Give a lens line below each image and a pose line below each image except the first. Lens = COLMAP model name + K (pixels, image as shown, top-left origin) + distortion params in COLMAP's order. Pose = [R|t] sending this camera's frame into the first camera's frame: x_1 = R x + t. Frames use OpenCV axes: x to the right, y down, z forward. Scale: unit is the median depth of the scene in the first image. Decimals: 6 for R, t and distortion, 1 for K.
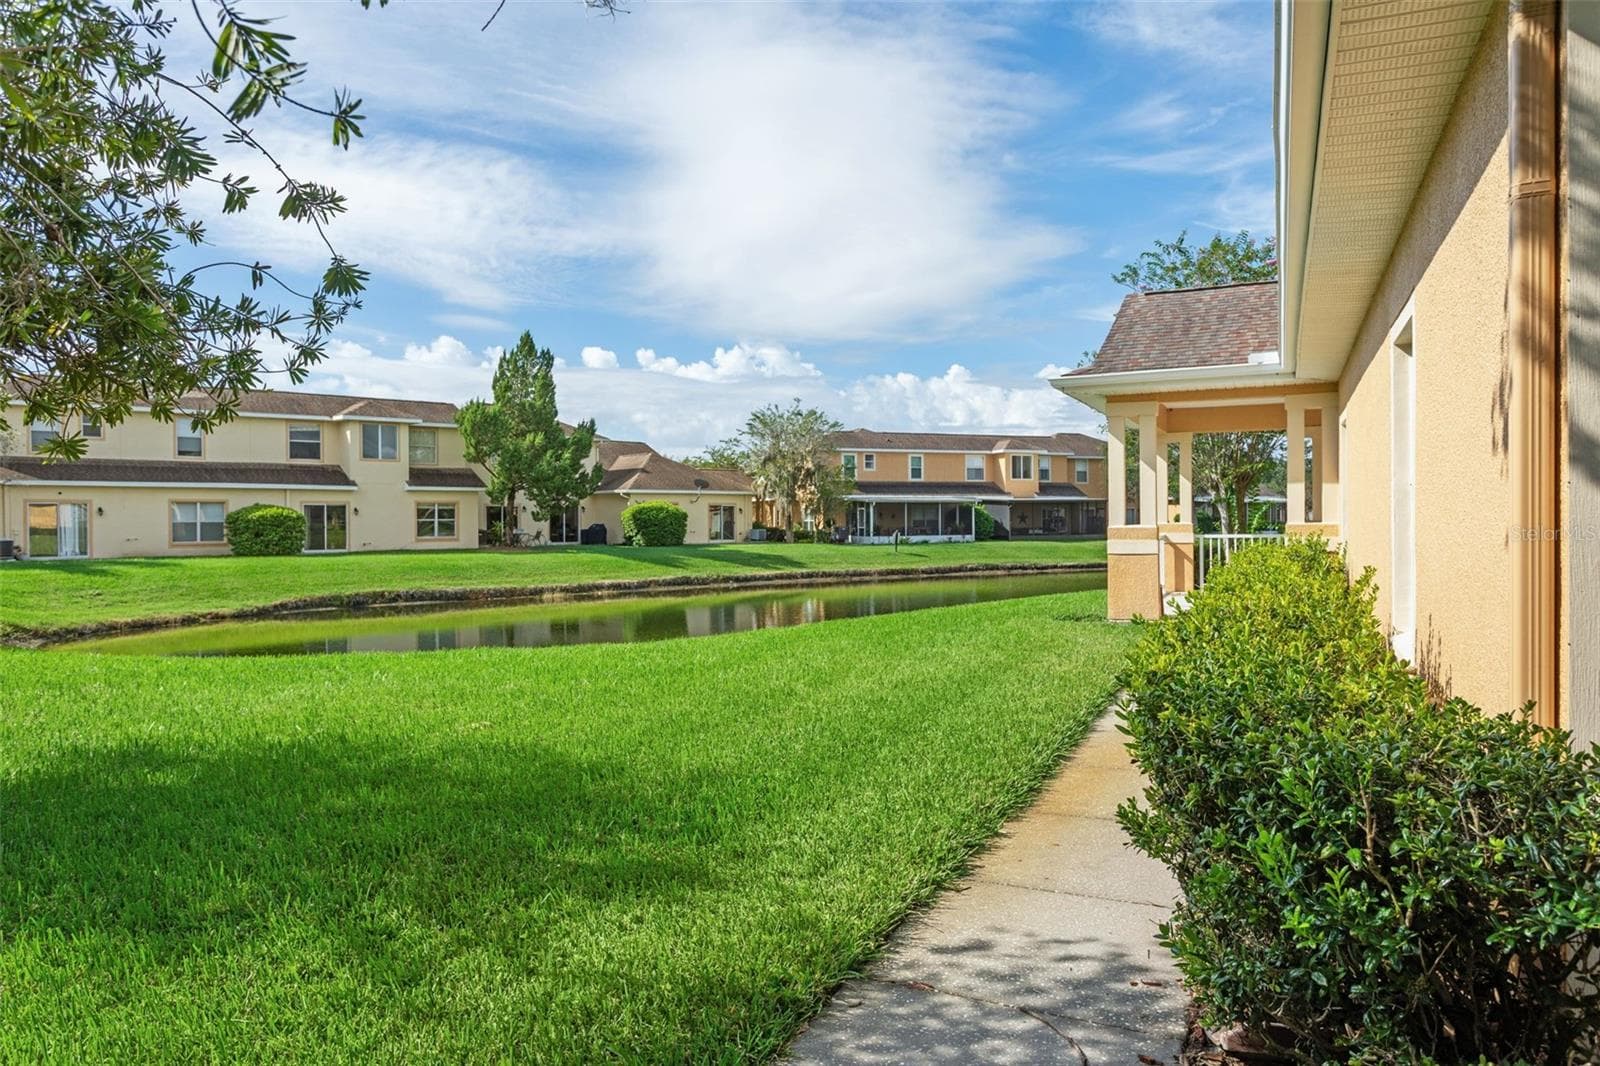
lens RADIAL K [[1022.9, 0, 802.9], [0, 1022.9, 536.1], [0, 0, 1]] dist [-0.001553, 0.000134]
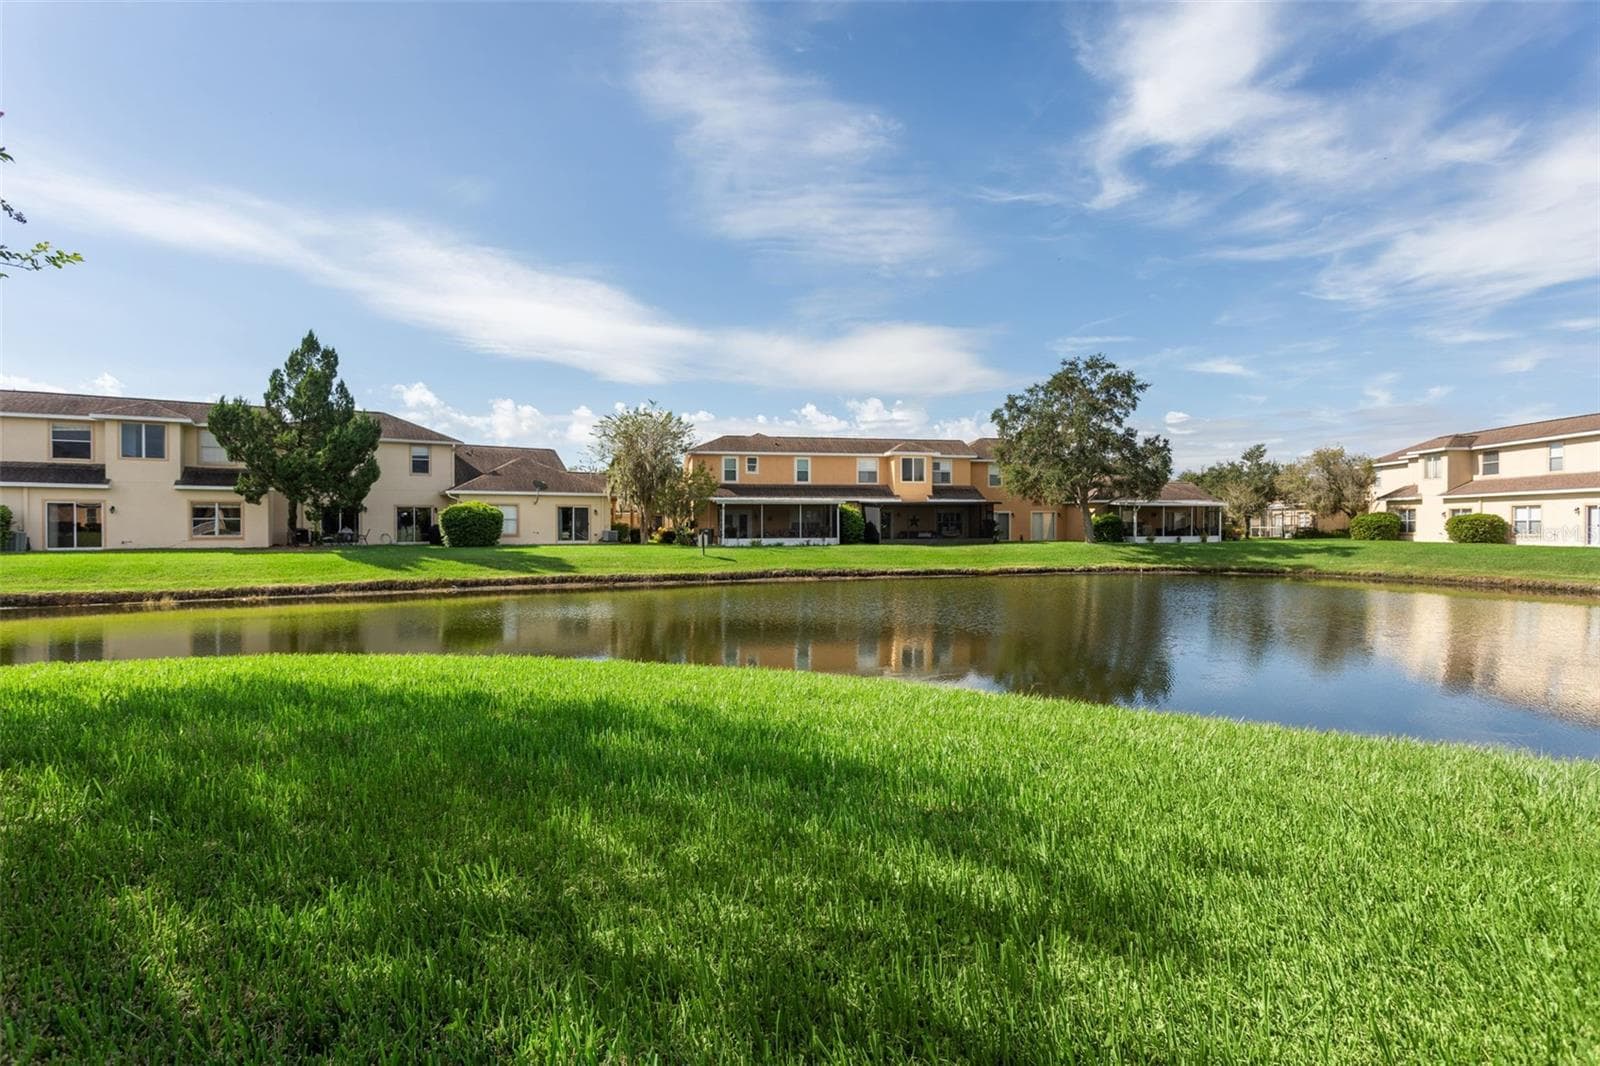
lens RADIAL K [[764.0, 0, 800.0], [0, 764.0, 533.0], [0, 0, 1]] dist [-0.006190, -0.000131]
pose [[0.983496, 0.006642, -0.180807, 0.335945], [-0.007616, 0.999960, -0.004694, -0.002522], [0.180769, 0.005994, 0.983507, 0.353842]]
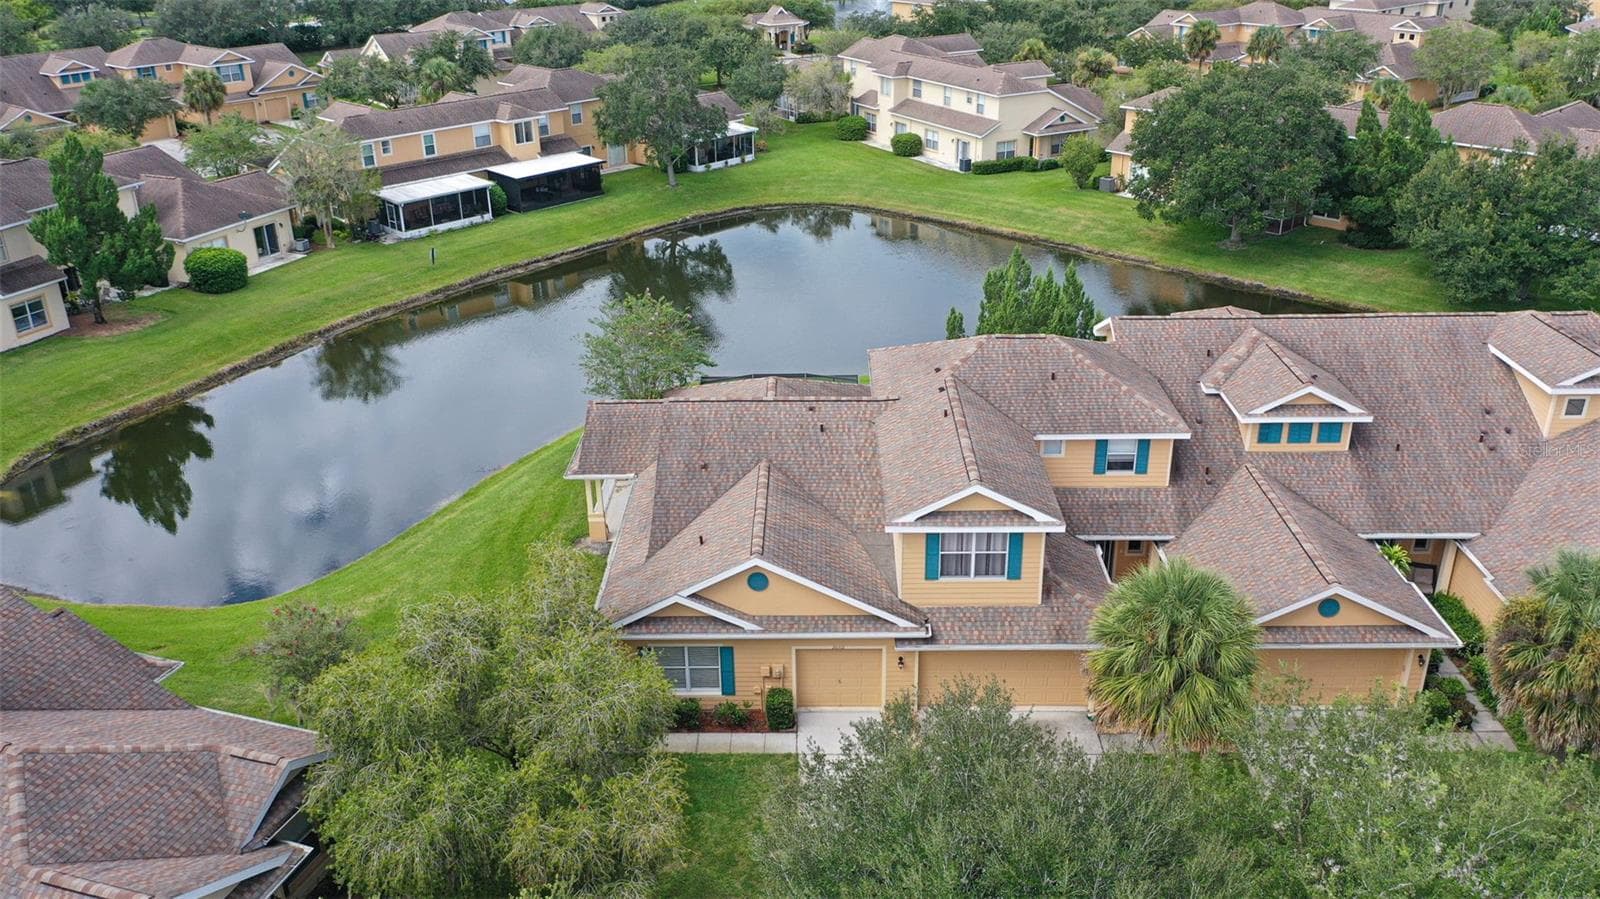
lens RADIAL K [[1256.3, 0, 800.0], [0, 1256.3, 449.5], [0, 0, 1]] dist [-0.004502, 0.008967]
pose [[0.912777, -0.180181, 0.366570, -0.109663], [0.019873, 0.915974, 0.400746, -0.412879], [-0.407975, -0.358506, 0.839660, -0.574207]]
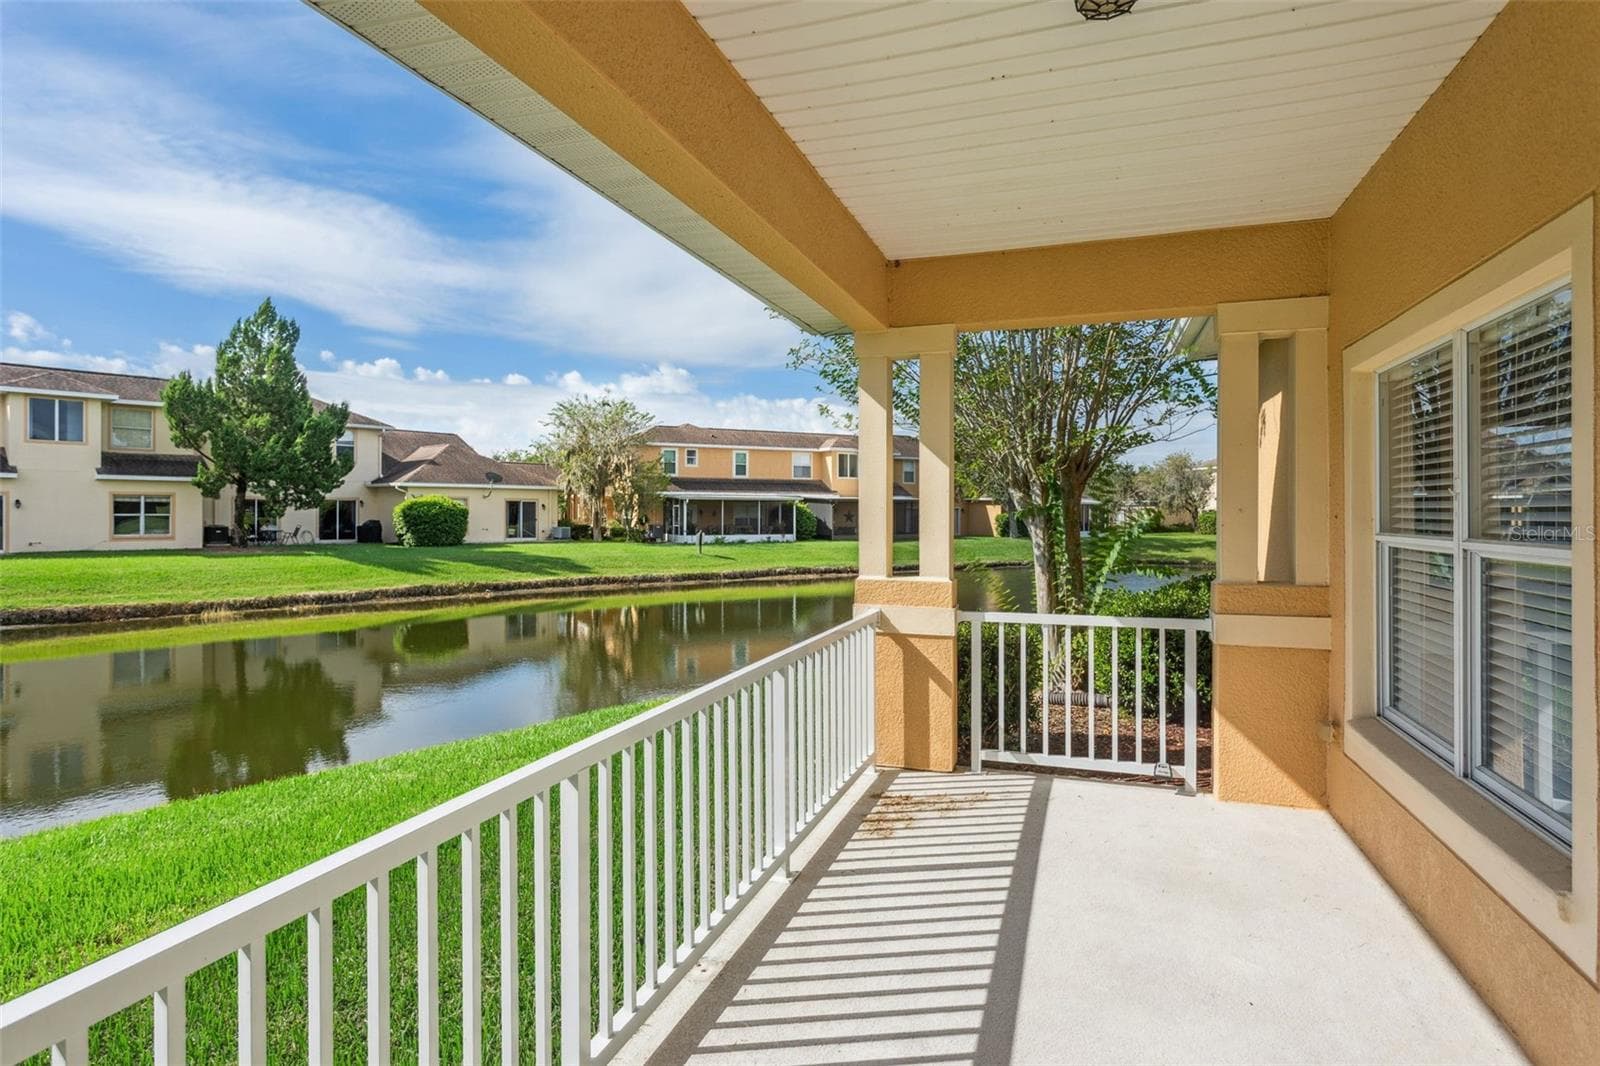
lens RADIAL K [[862.4, 0, 782.4], [0, 862.4, 516.5], [0, 0, 1]] dist [-0.036723, 0.026170]
pose [[0.995483, 0.010045, 0.094407, 0.100132], [-0.008976, 0.999891, -0.011741, -0.010543], [-0.094514, 0.010840, 0.995464, 0.240946]]
